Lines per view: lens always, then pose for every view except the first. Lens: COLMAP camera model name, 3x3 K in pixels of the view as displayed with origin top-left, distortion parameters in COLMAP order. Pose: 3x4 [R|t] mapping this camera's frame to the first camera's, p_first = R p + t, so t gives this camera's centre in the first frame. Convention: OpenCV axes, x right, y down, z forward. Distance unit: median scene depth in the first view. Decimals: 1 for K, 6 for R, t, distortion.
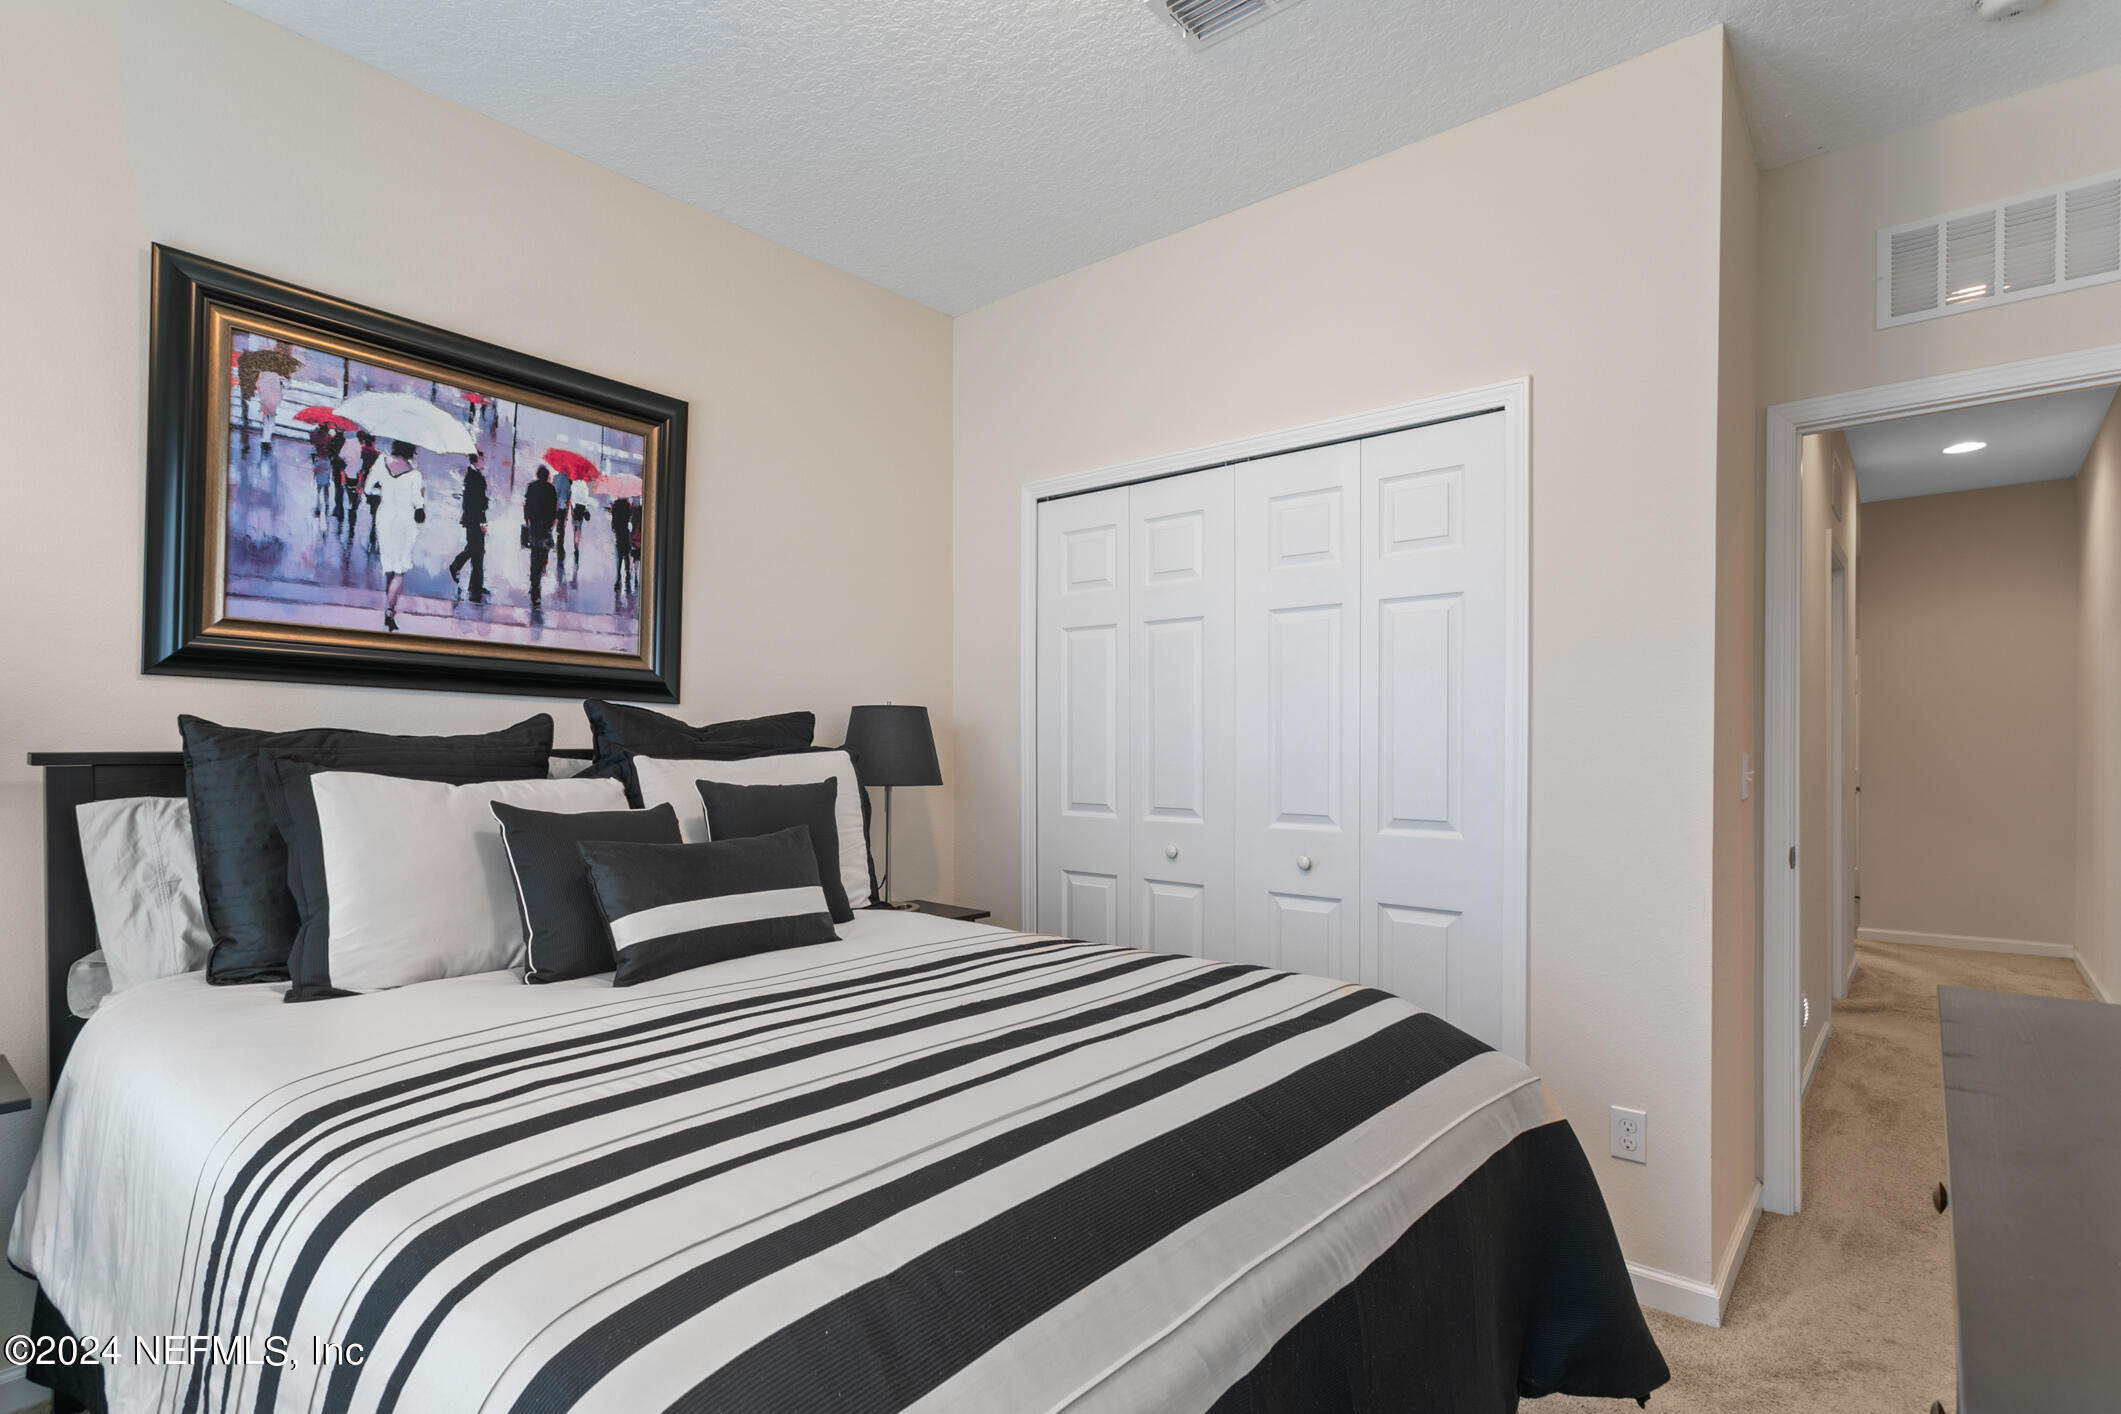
lens RADIAL K [[1007.4, 0, 1055.4], [0, 1007.4, 714.5], [0, 0, 1]] dist [0.001496, 0.000035]
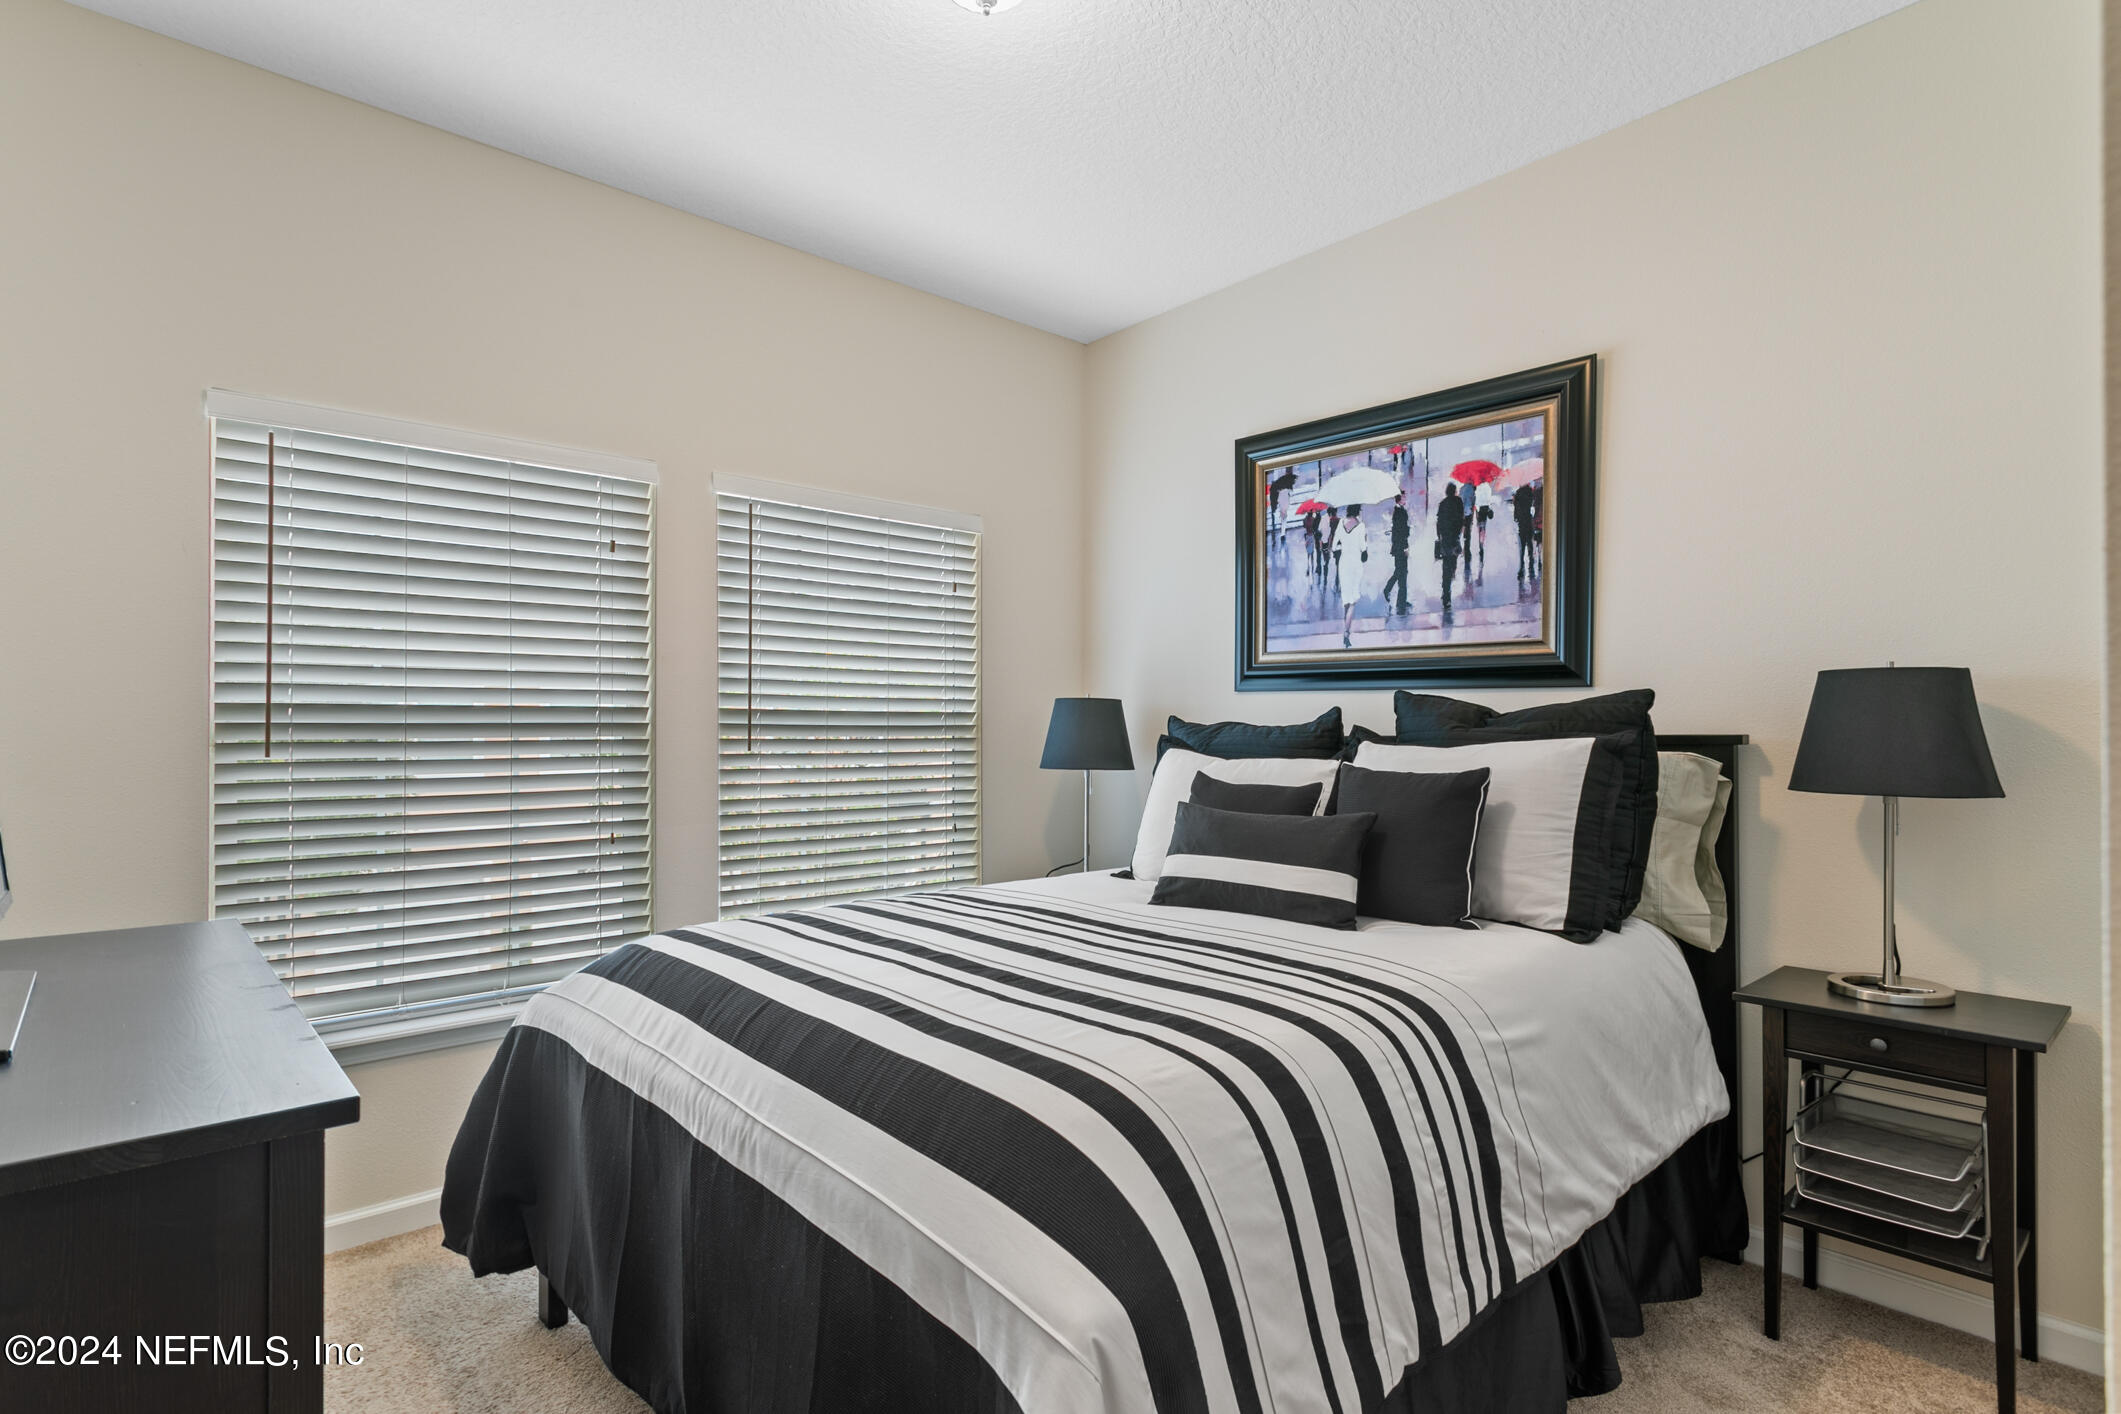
lens RADIAL K [[1007.4, 0, 1055.4], [0, 1007.4, 714.5], [0, 0, 1]] dist [0.001496, 0.000035]
pose [[-0.107550, -0.016649, -0.994060, 0.679307], [0.033704, 0.999224, -0.020382, 0.020176], [0.993628, -0.035696, -0.106905, 0.700738]]
